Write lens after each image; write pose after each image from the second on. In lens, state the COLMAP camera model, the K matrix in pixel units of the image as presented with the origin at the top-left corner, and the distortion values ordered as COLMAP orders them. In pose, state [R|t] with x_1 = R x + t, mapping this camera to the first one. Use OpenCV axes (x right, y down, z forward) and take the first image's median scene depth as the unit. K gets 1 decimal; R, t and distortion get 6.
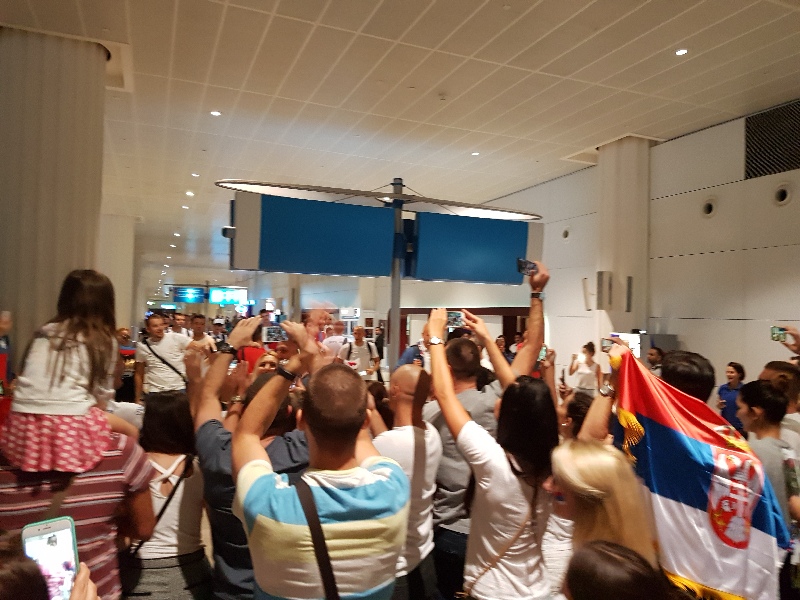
lens RADIAL K [[598.2, 0, 400.0], [0, 598.2, 300.0], [0, 0, 1]] dist [0.386623, -0.618300]
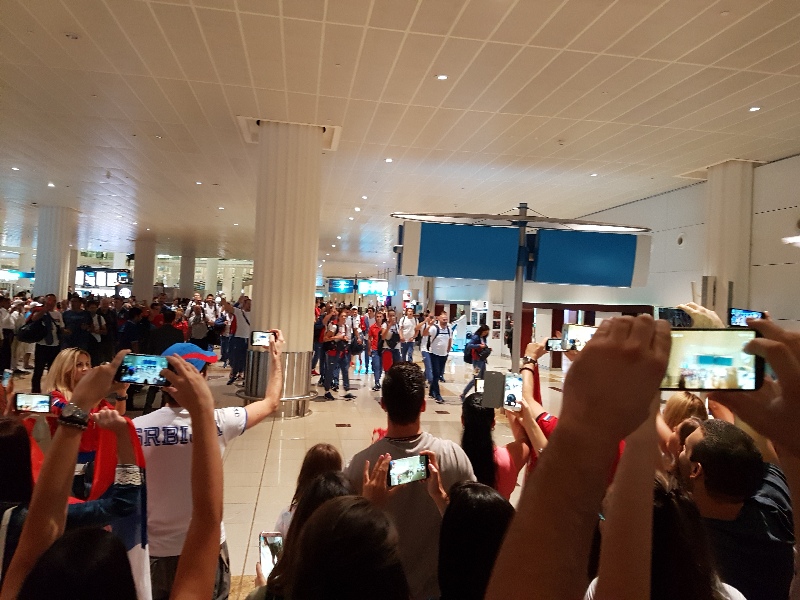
lens RADIAL K [[598.2, 0, 400.0], [0, 598.2, 300.0], [0, 0, 1]] dist [0.386623, -0.618300]
pose [[0.977517, 0.018357, -0.210055, 0.015508], [-0.014904, 0.999727, 0.018009, -0.014859], [0.210328, -0.014474, 0.977524, -0.279848]]
